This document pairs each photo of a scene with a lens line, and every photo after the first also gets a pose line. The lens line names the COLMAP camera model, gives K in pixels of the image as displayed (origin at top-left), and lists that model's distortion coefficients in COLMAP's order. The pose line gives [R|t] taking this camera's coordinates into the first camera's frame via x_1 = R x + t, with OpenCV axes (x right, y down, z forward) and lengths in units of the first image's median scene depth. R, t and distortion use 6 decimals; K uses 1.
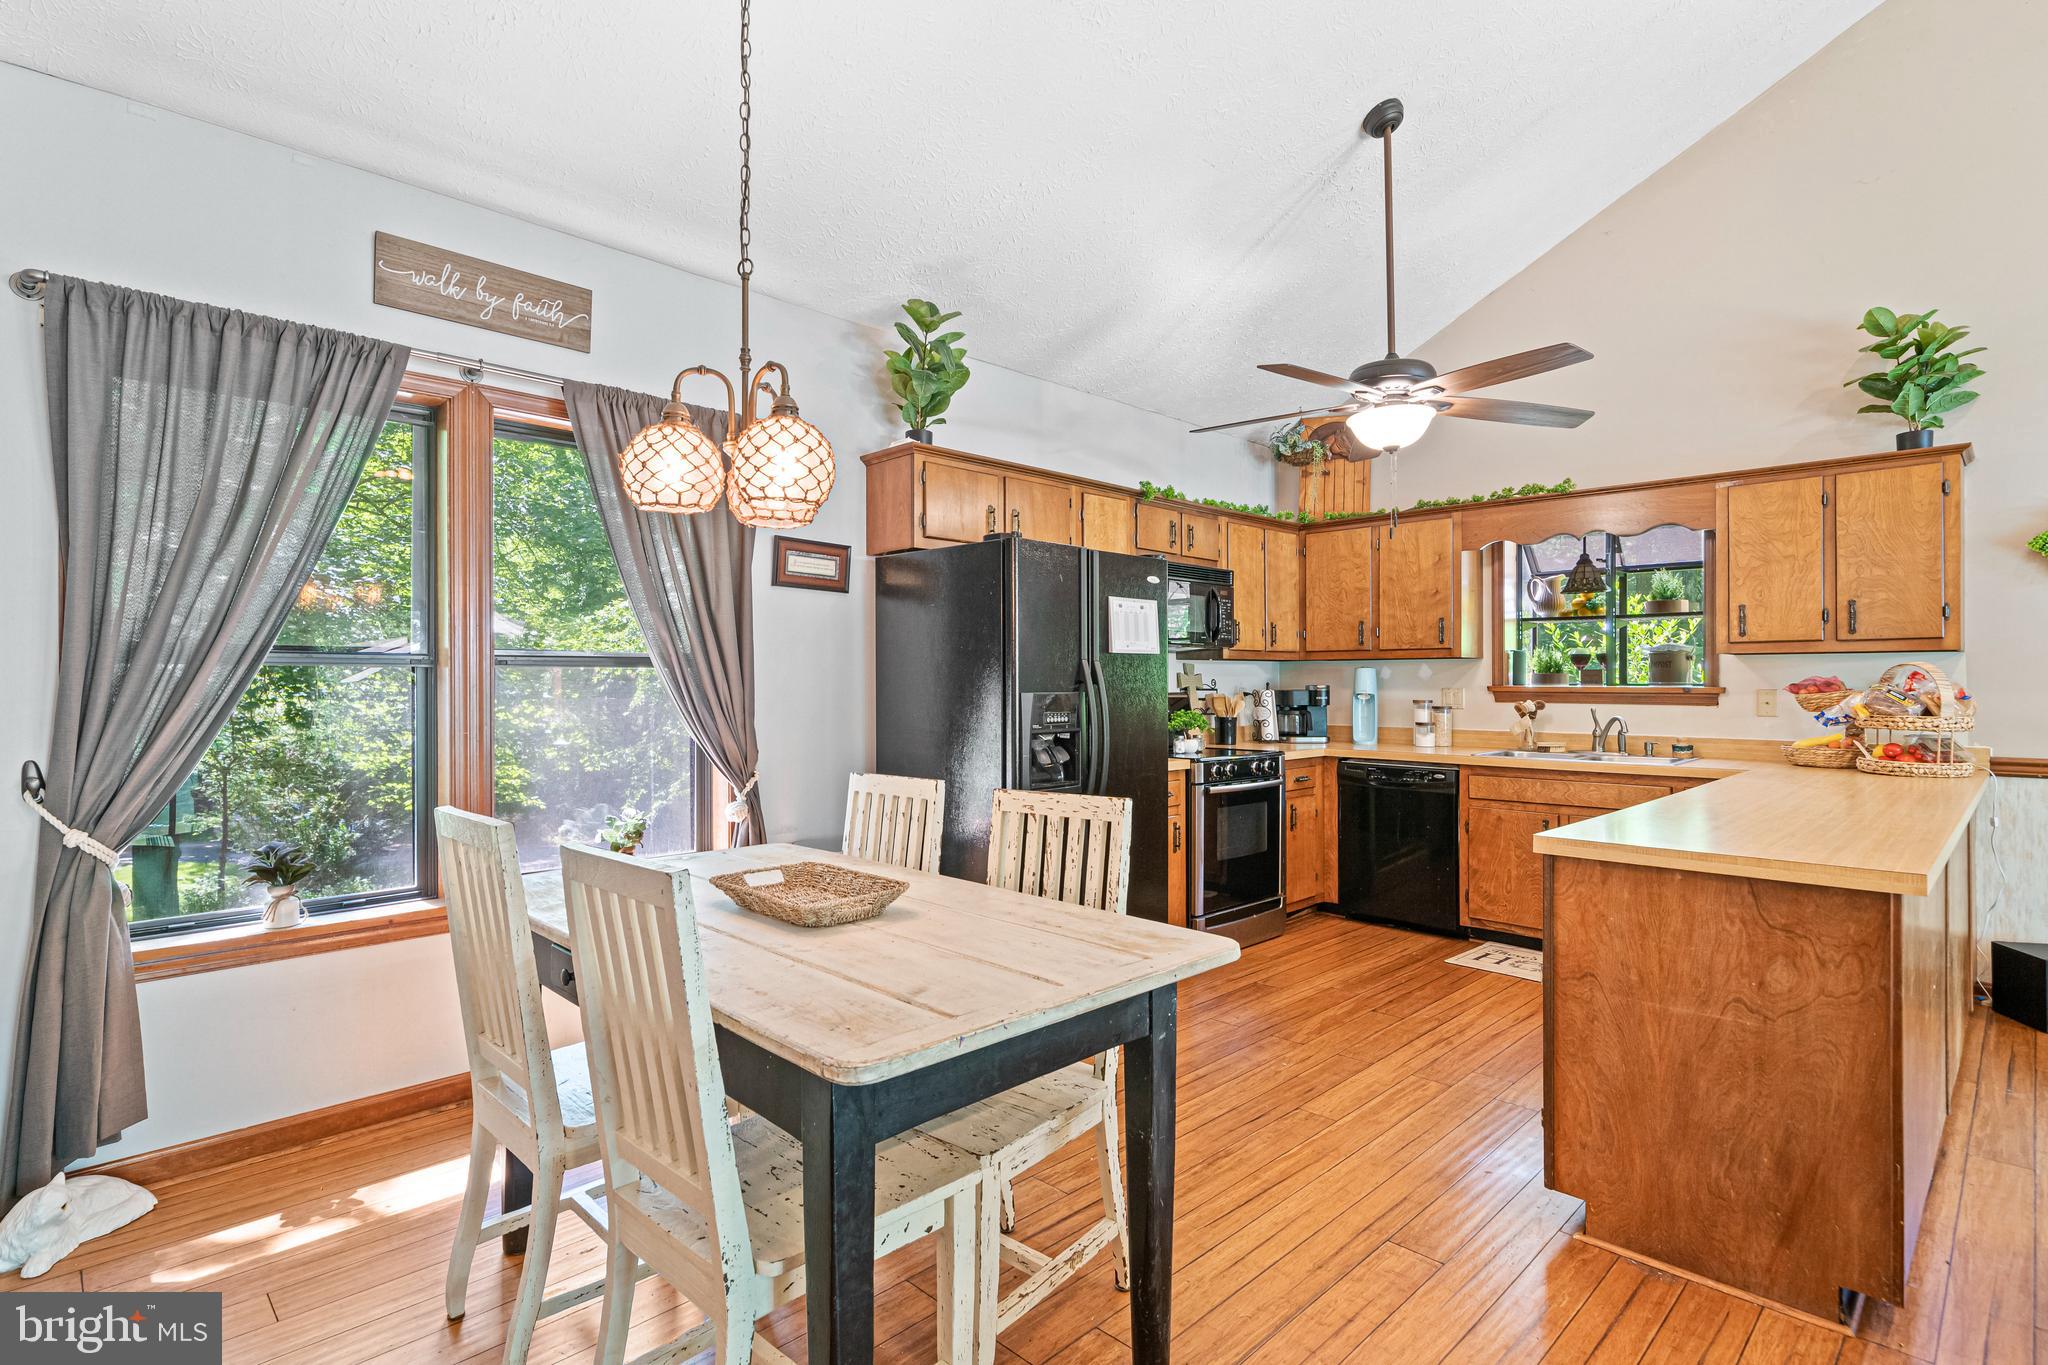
lens RADIAL K [[1014.6, 0, 990.6], [0, 1014.6, 678.4], [0, 0, 1]] dist [0.000712, -0.000445]
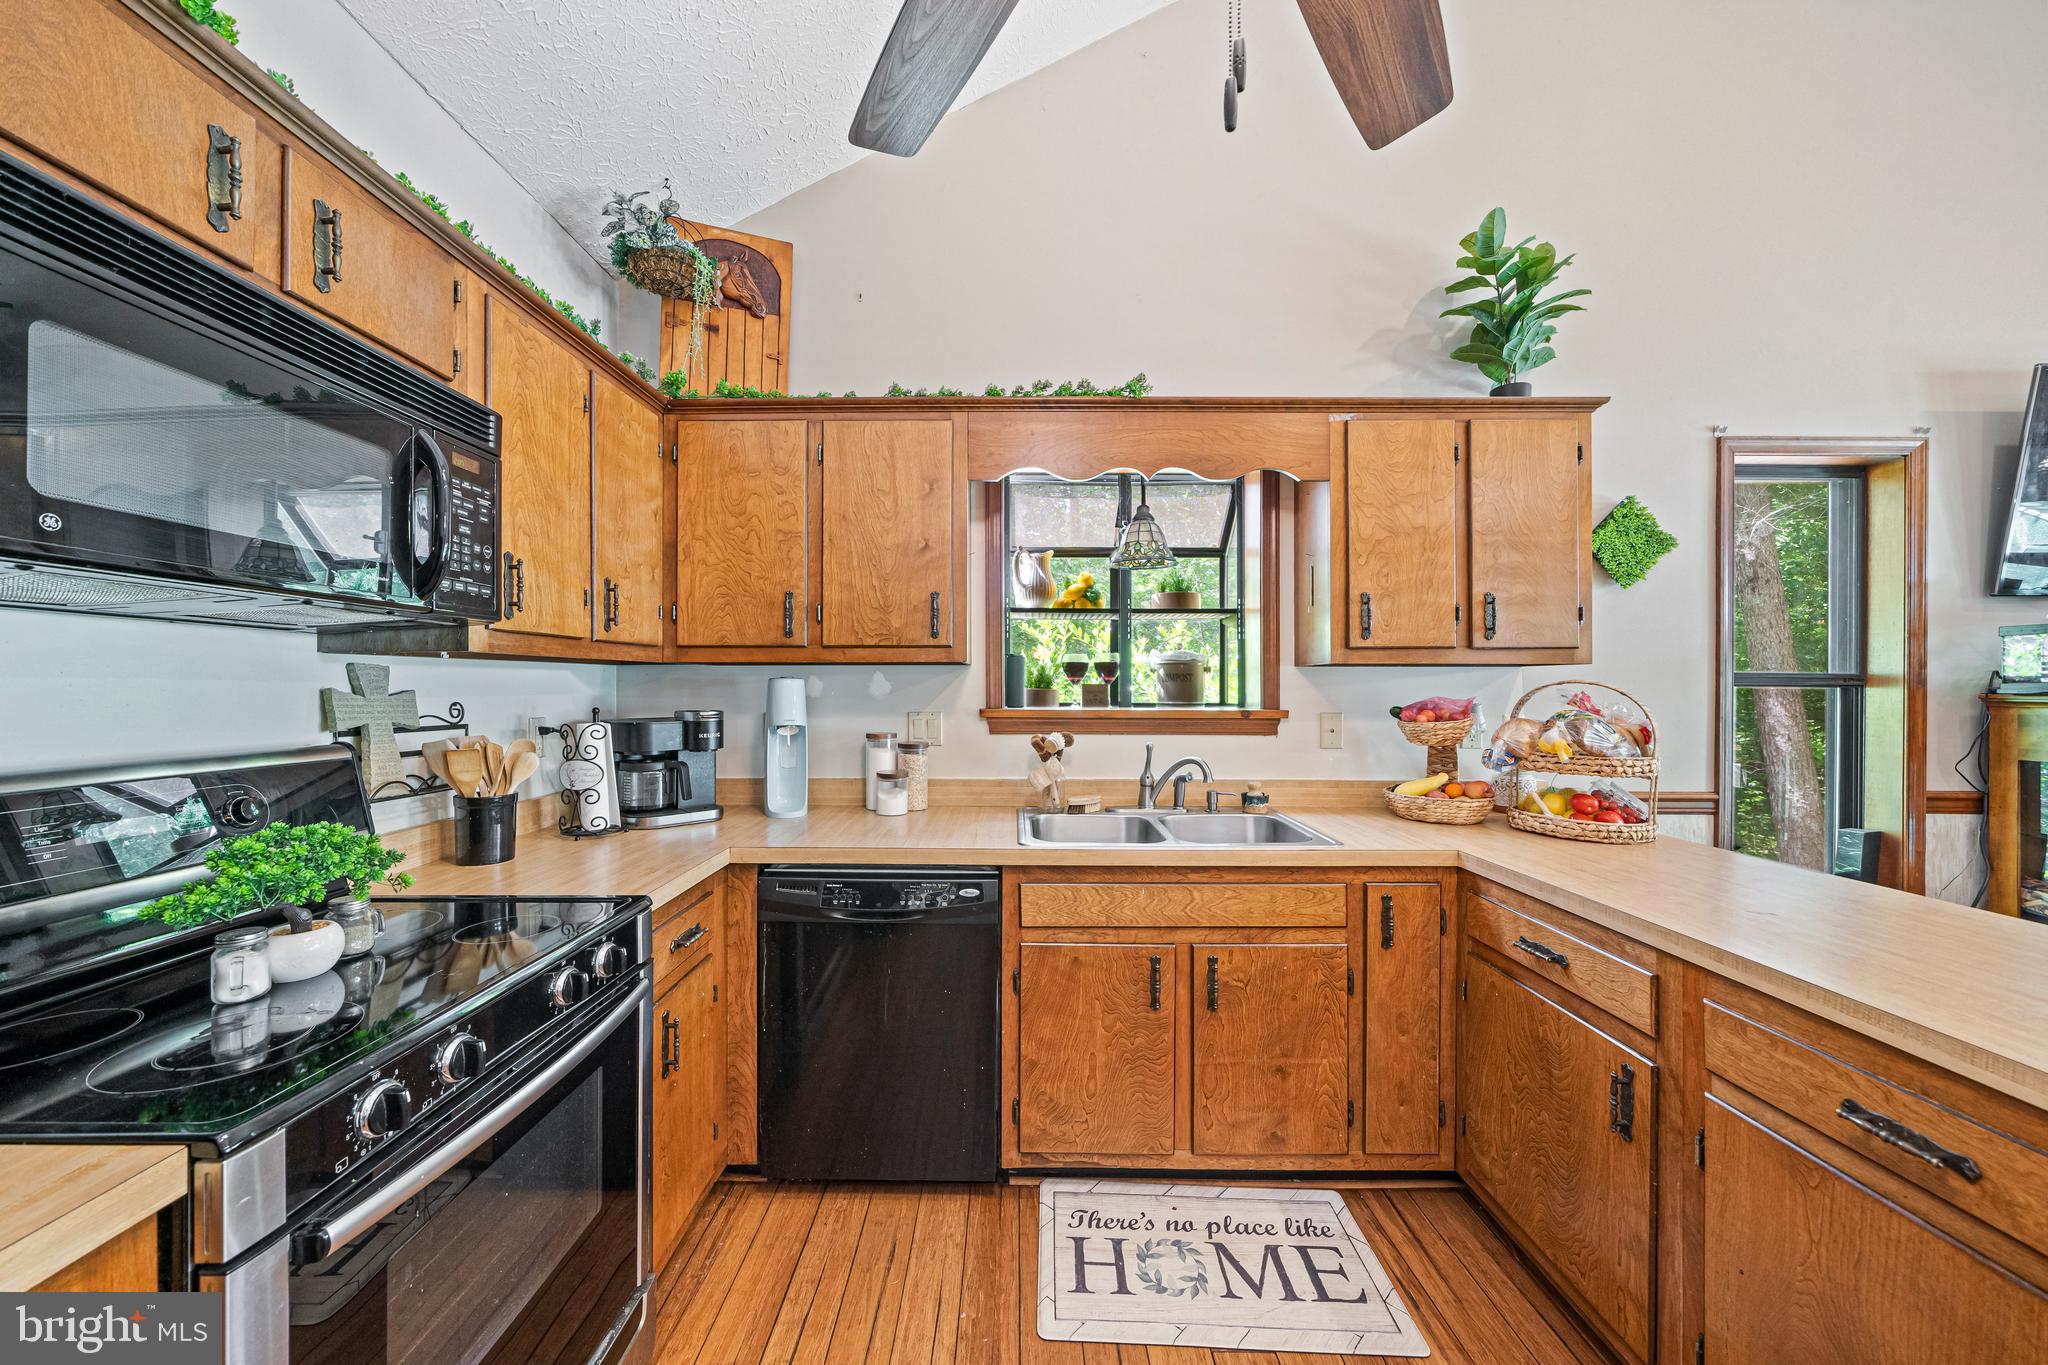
lens RADIAL K [[741.0, 0, 1012.6], [0, 741.0, 680.6], [0, 0, 1]] dist [-0.001533, -0.000173]
pose [[0.698507, 0.005177, 0.715585, 0.217543], [-0.003098, 0.999986, -0.004211, -0.010484], [-0.715597, 0.000725, 0.698513, 0.834041]]
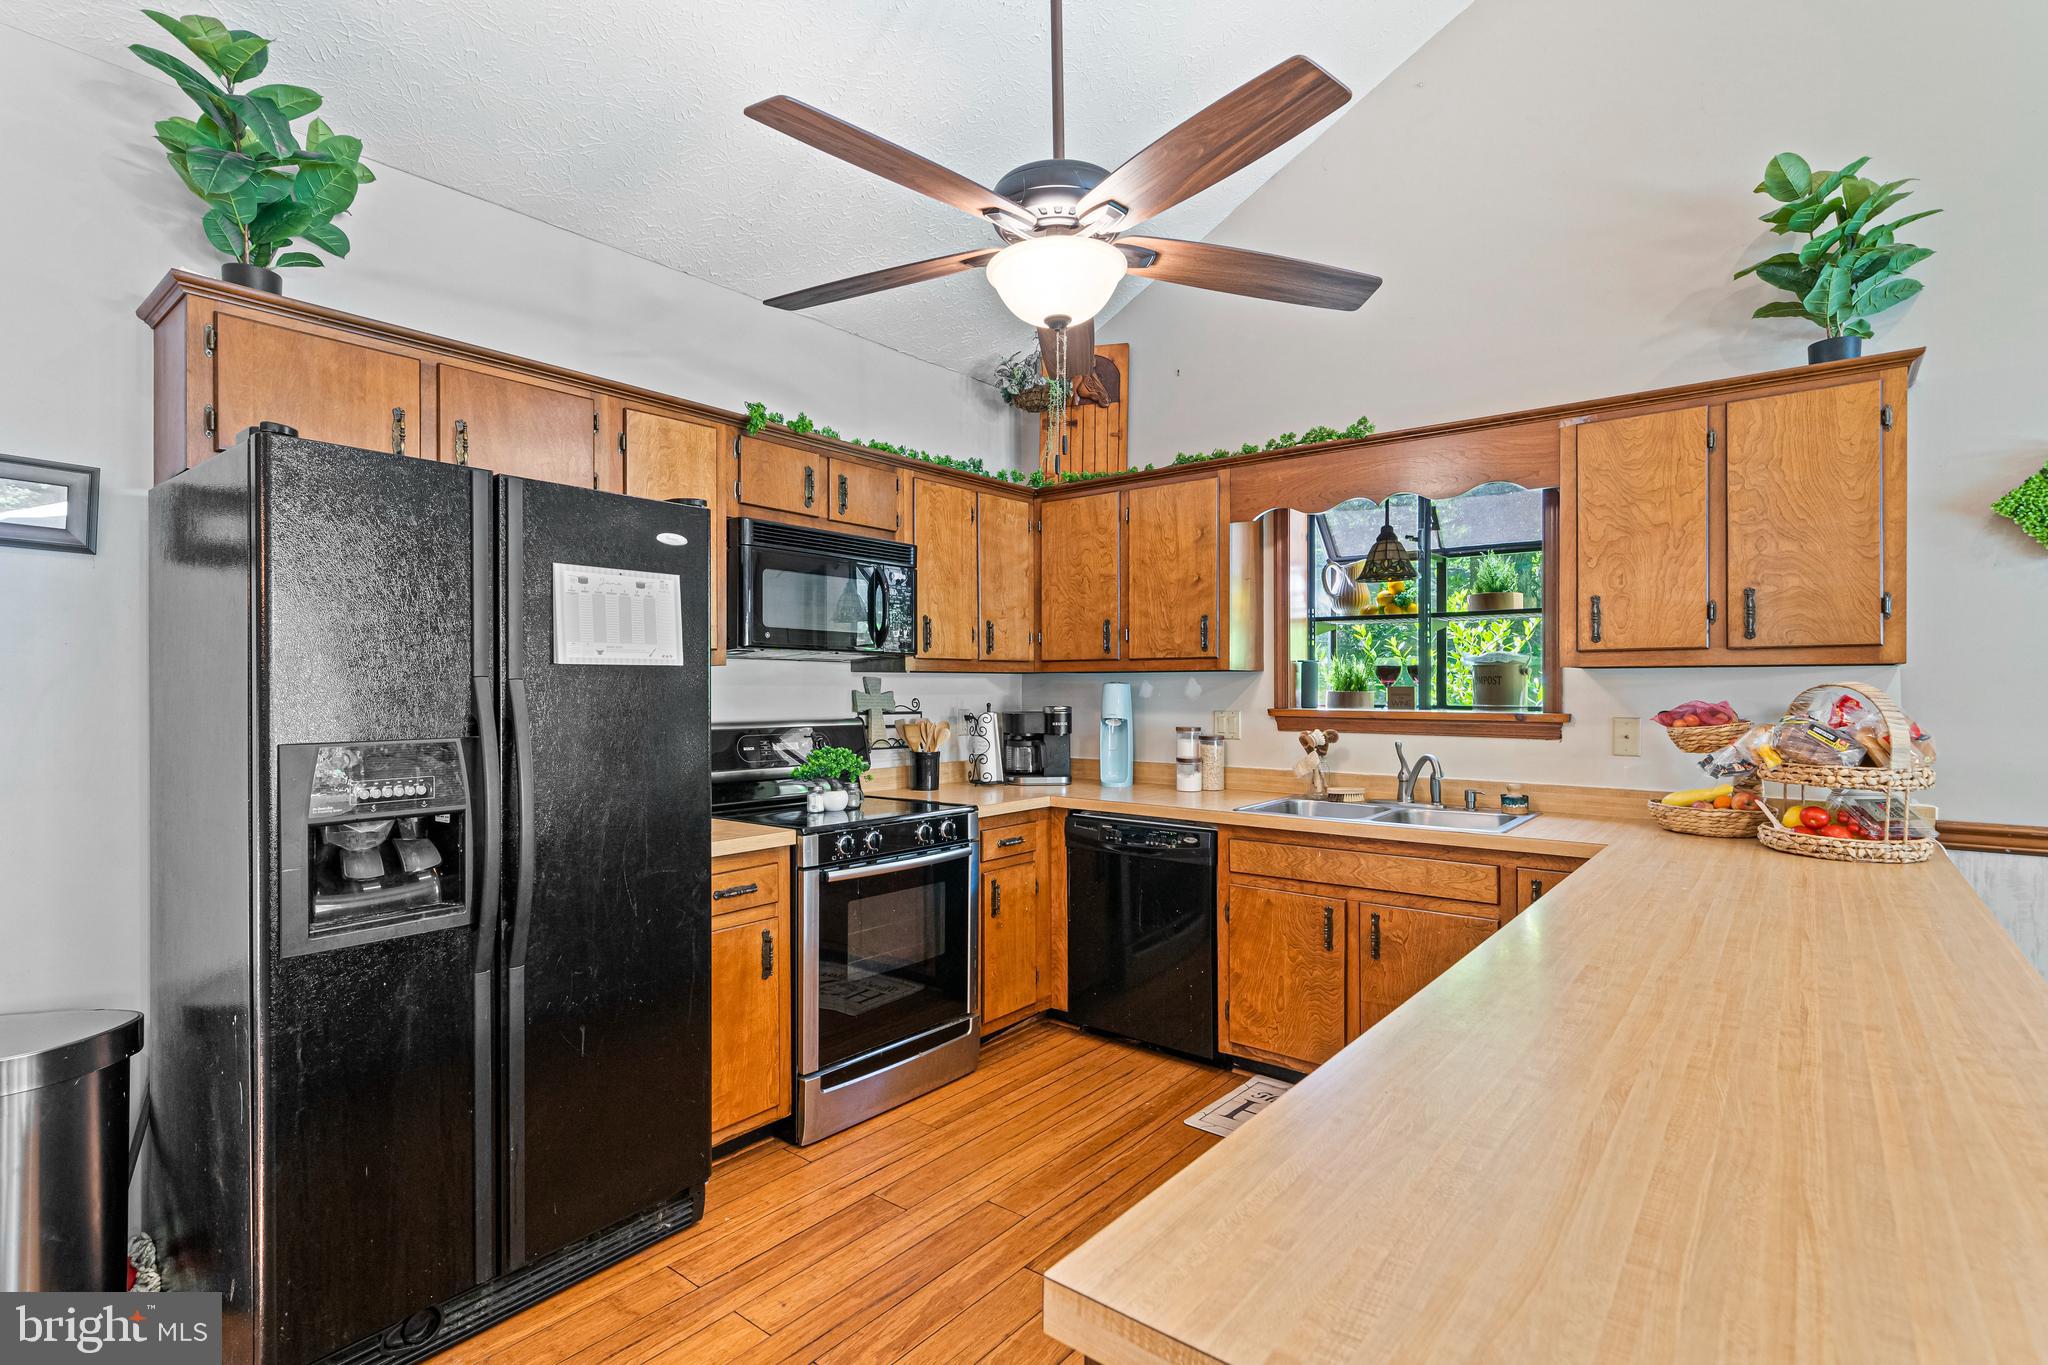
lens RADIAL K [[995.8, 0, 995.7], [0, 995.8, 686.2], [0, 0, 1]] dist [0.003190, -0.001453]
pose [[0.993420, 0.000126, 0.114527, 0.264633], [-0.000376, 0.999998, 0.002164, -0.013029], [-0.114526, -0.002193, 0.993418, 0.382894]]
